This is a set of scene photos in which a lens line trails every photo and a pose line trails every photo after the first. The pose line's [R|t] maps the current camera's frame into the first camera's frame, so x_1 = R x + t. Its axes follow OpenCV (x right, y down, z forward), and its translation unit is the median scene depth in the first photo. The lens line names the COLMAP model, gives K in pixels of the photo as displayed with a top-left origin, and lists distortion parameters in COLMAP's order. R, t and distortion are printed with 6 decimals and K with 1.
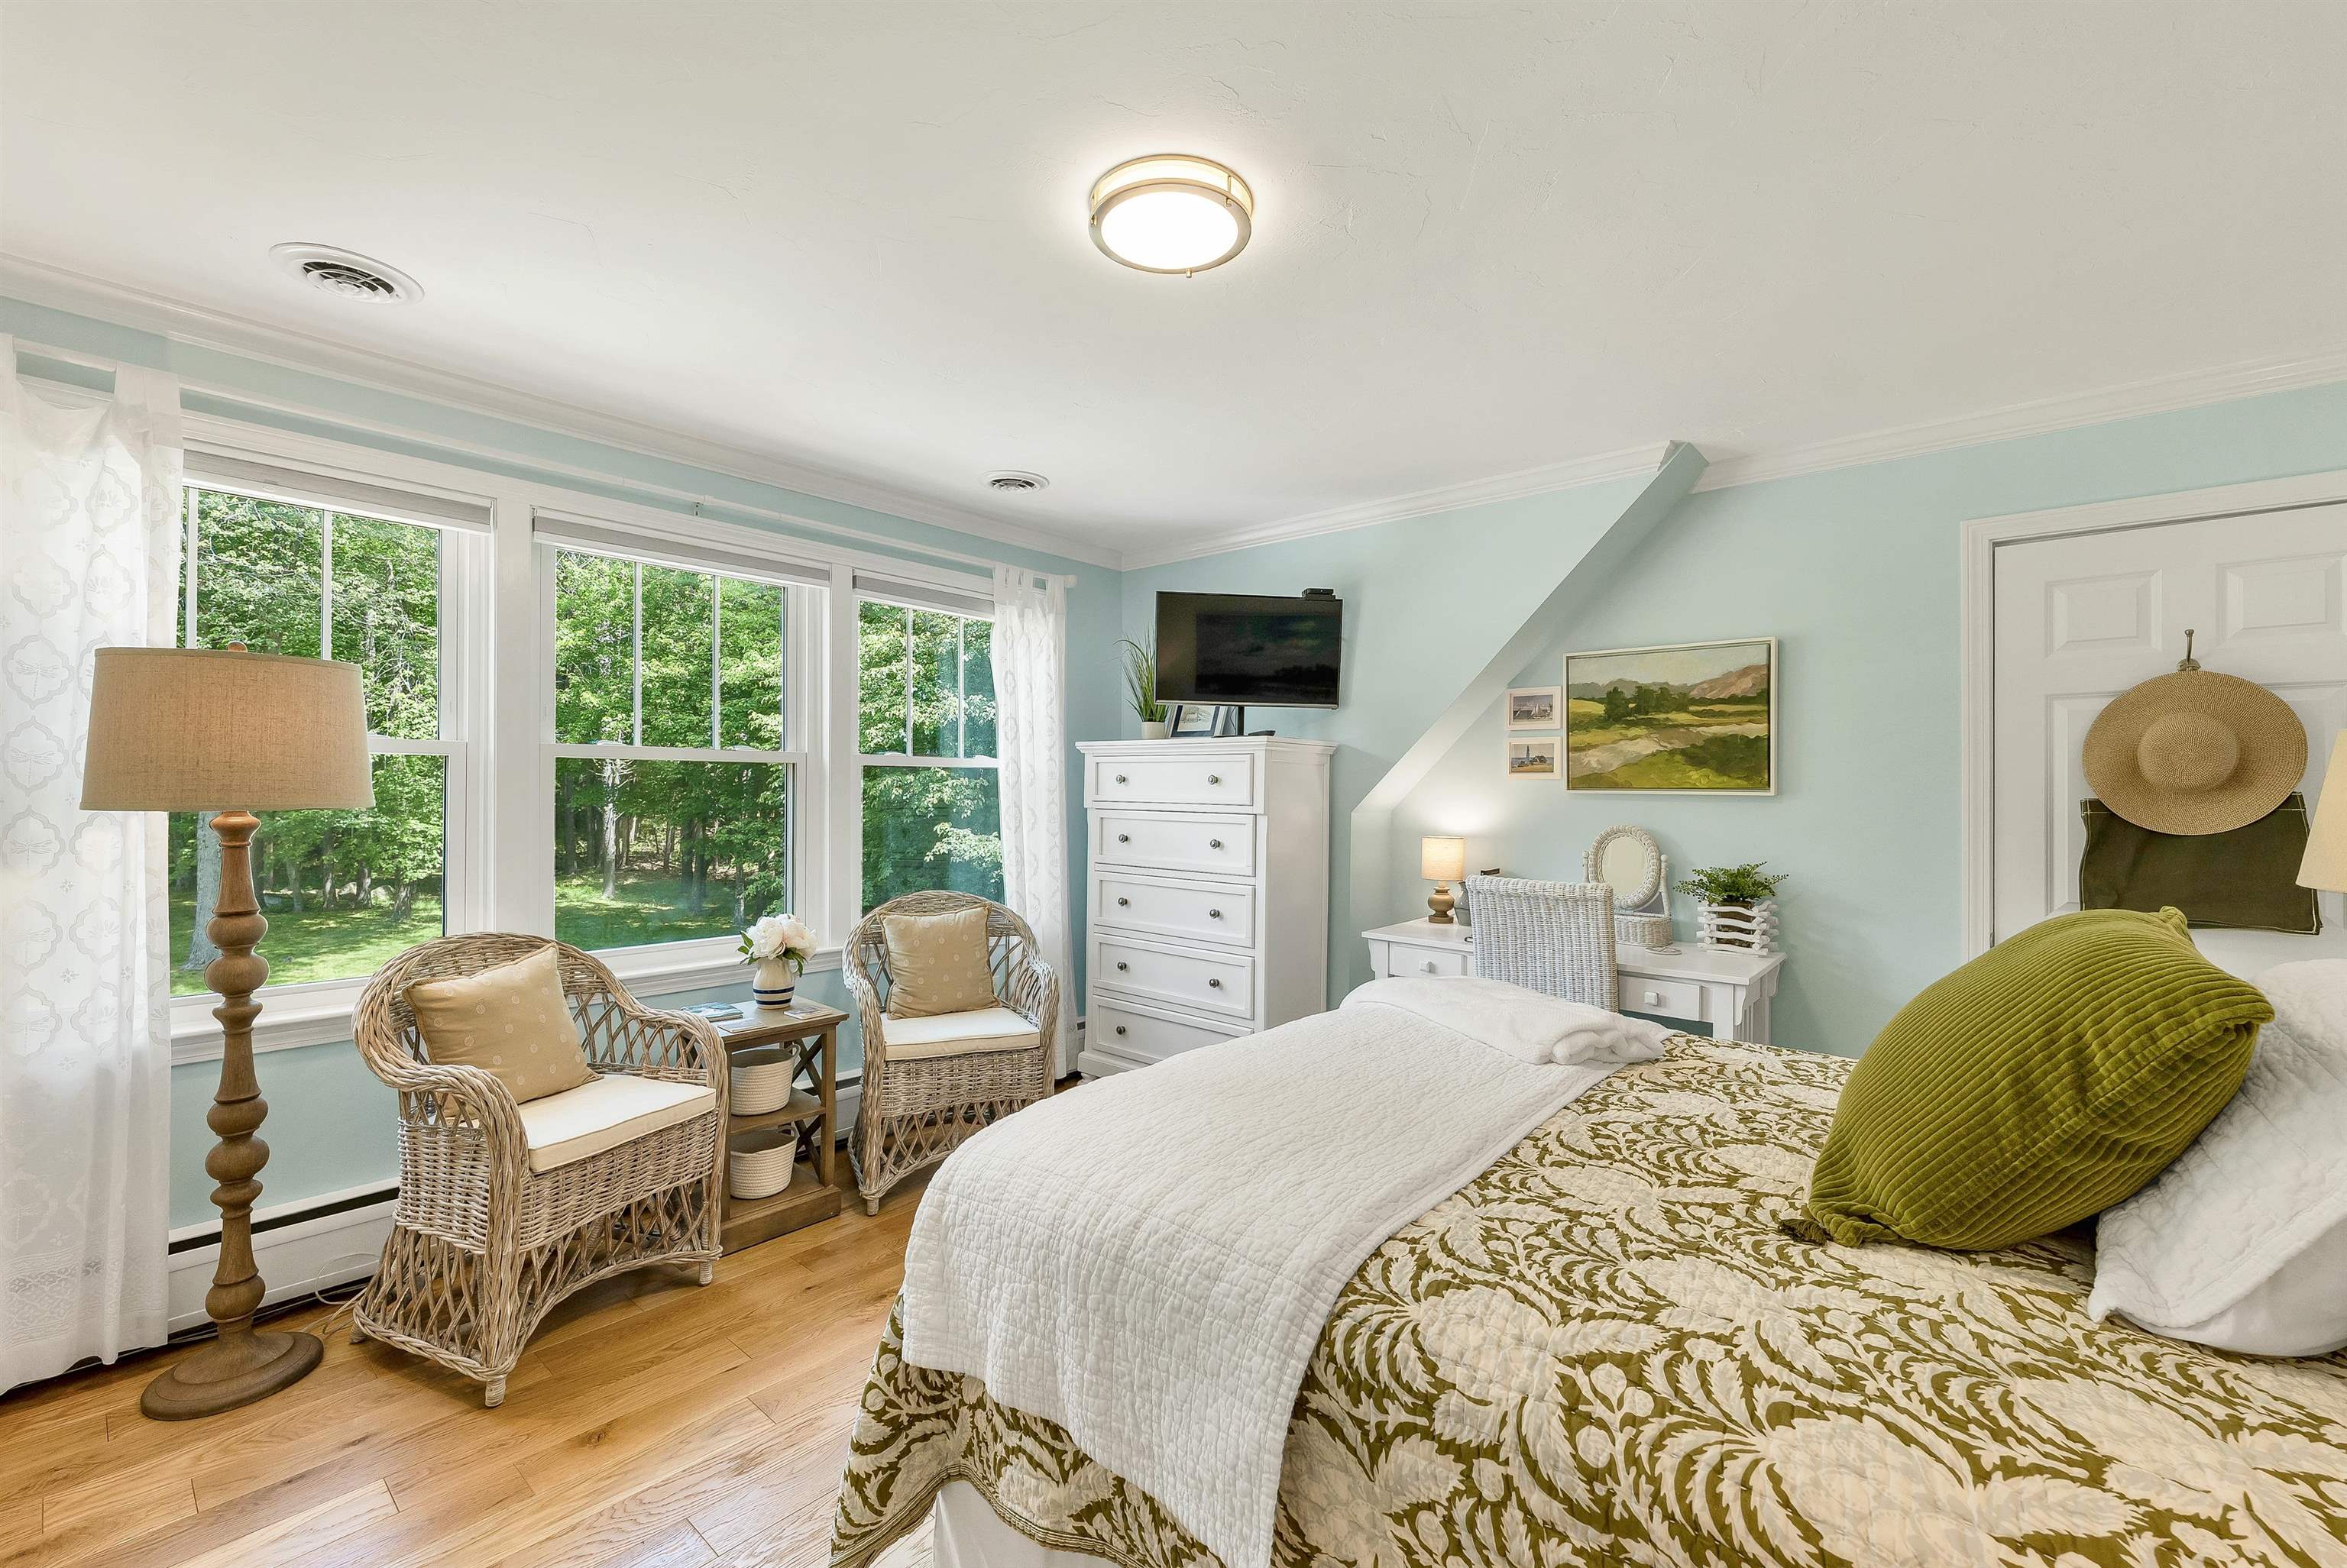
lens RADIAL K [[952.7, 0, 1178.0], [0, 952.7, 788.0], [0, 0, 1]] dist [-0.001230, -0.000120]
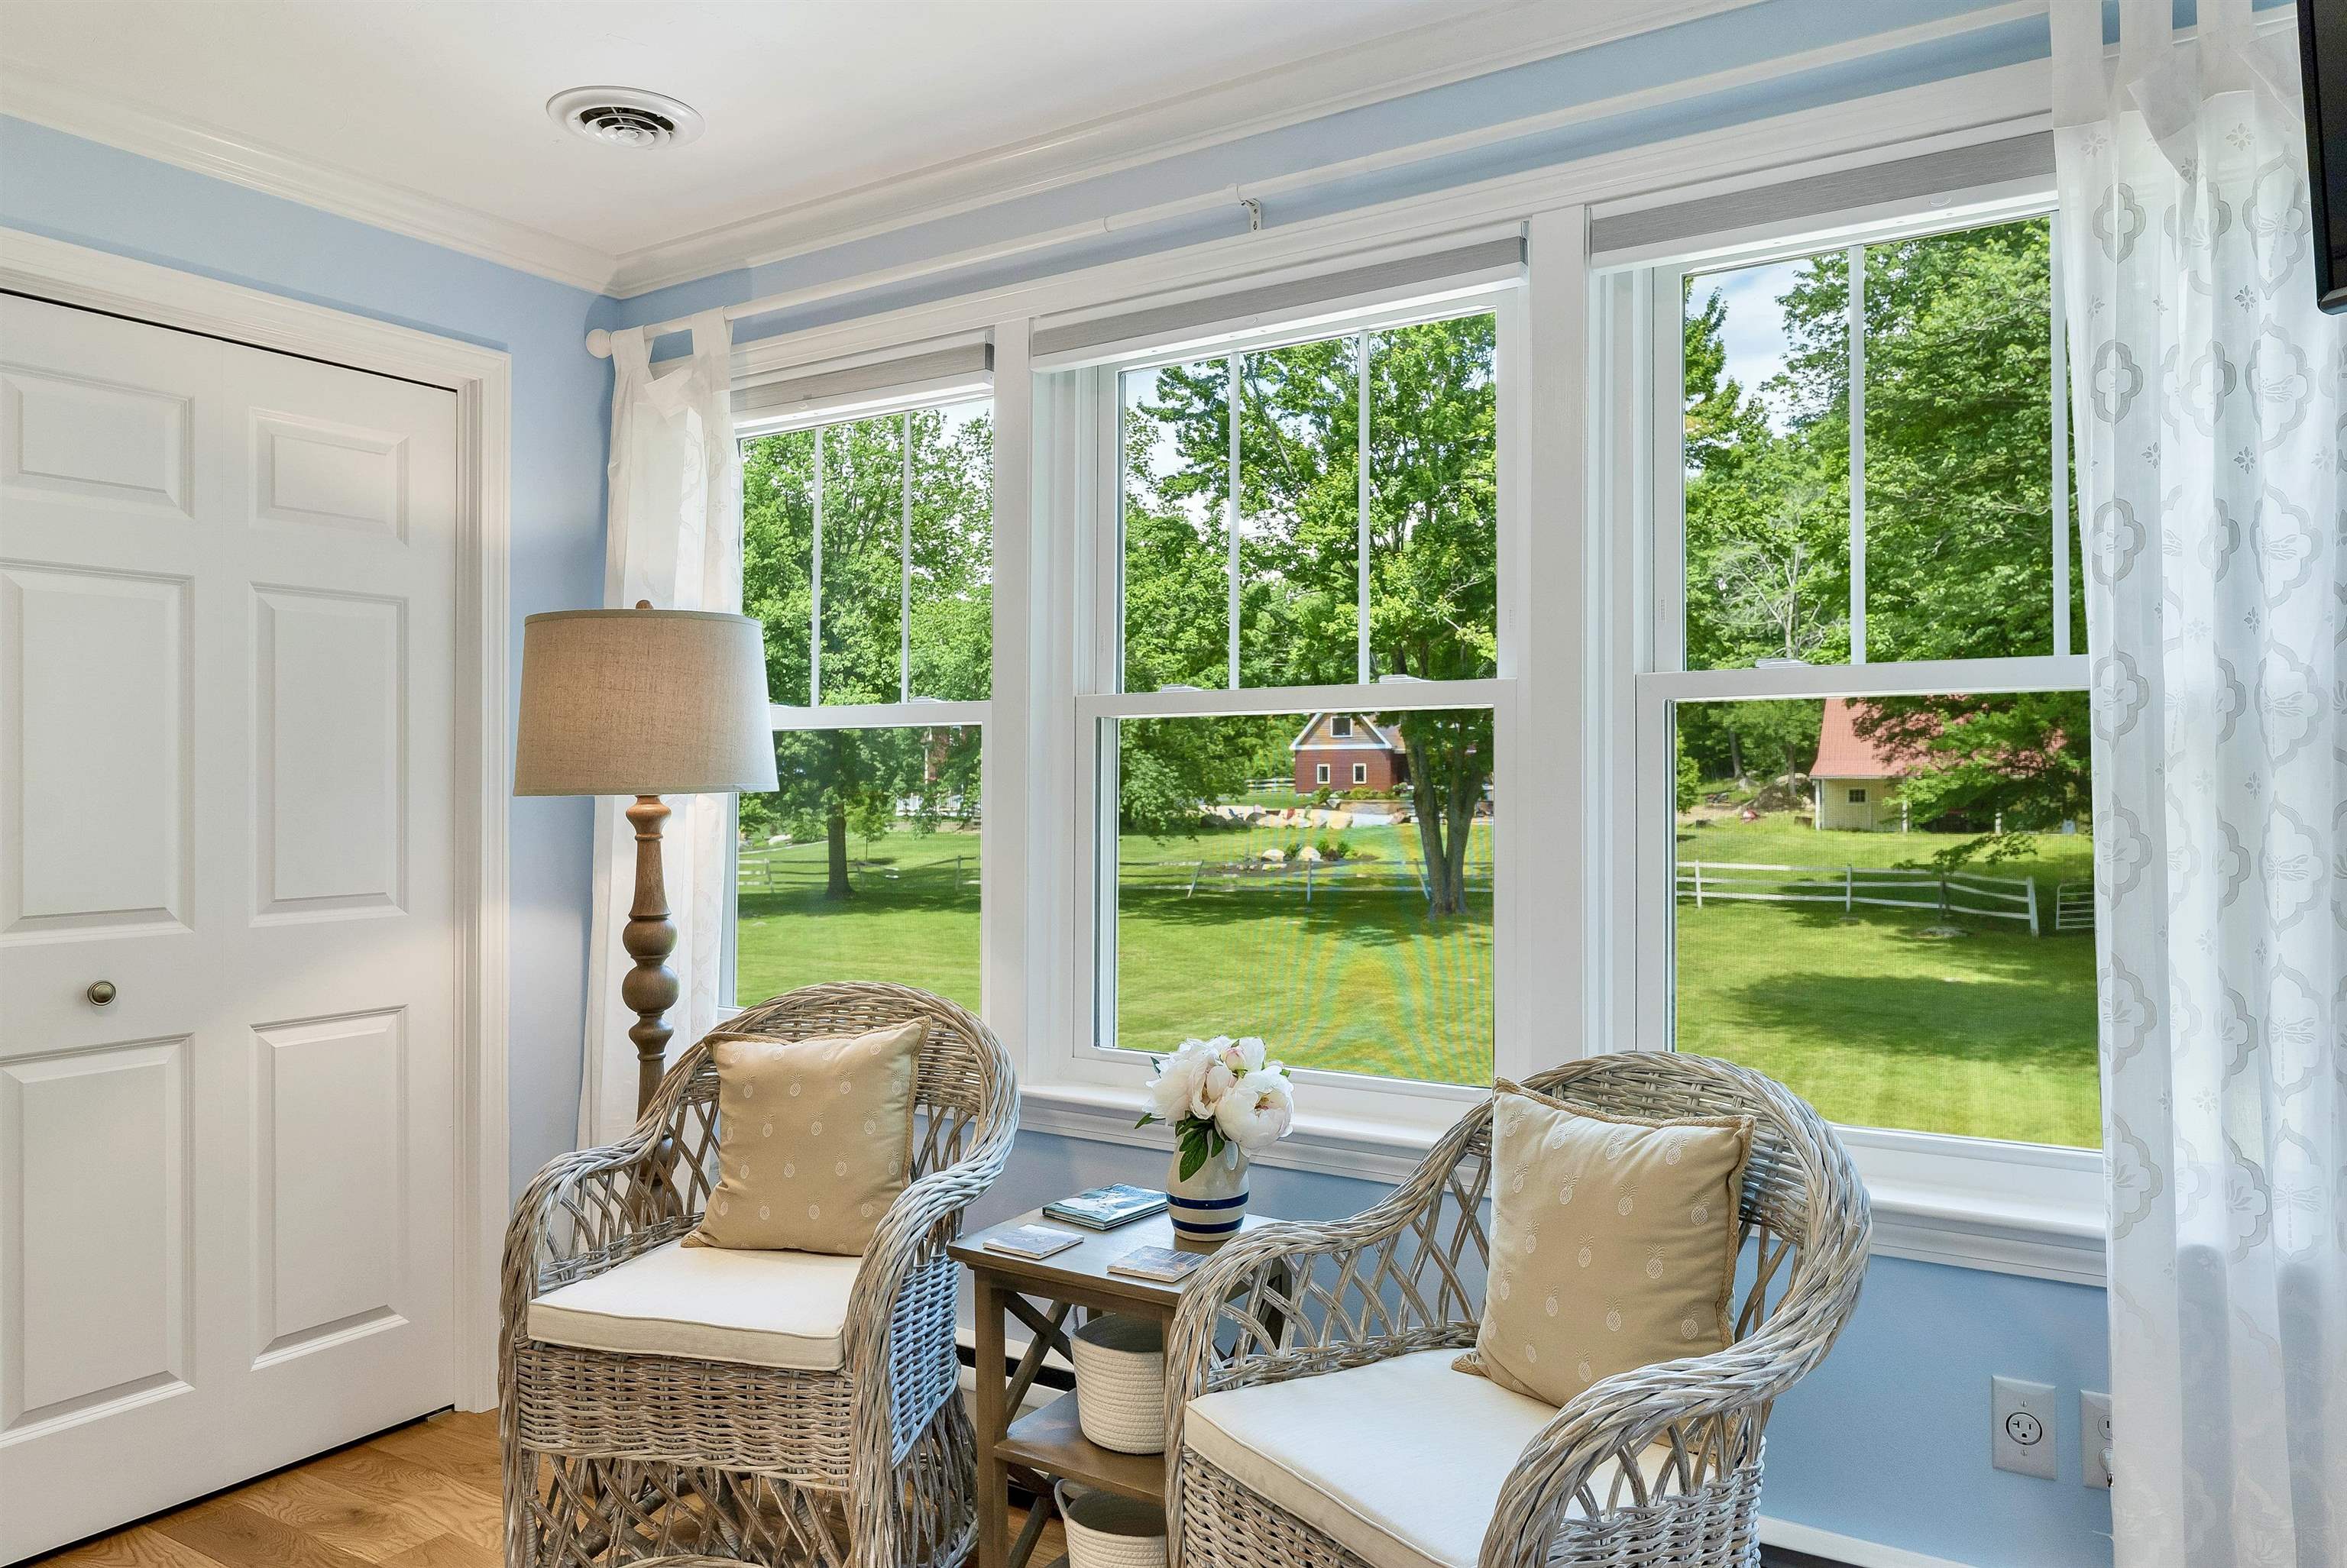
lens RADIAL K [[1565.2, 0, 1169.5], [0, 1565.2, 779.9], [0, 0, 1]] dist [-0.001872, -0.002073]
pose [[0.133045, -0.009431, -0.991065, 0.460886], [0.001829, 0.999955, -0.009270, 0.021975], [0.991108, -0.000579, 0.133057, 1.251905]]
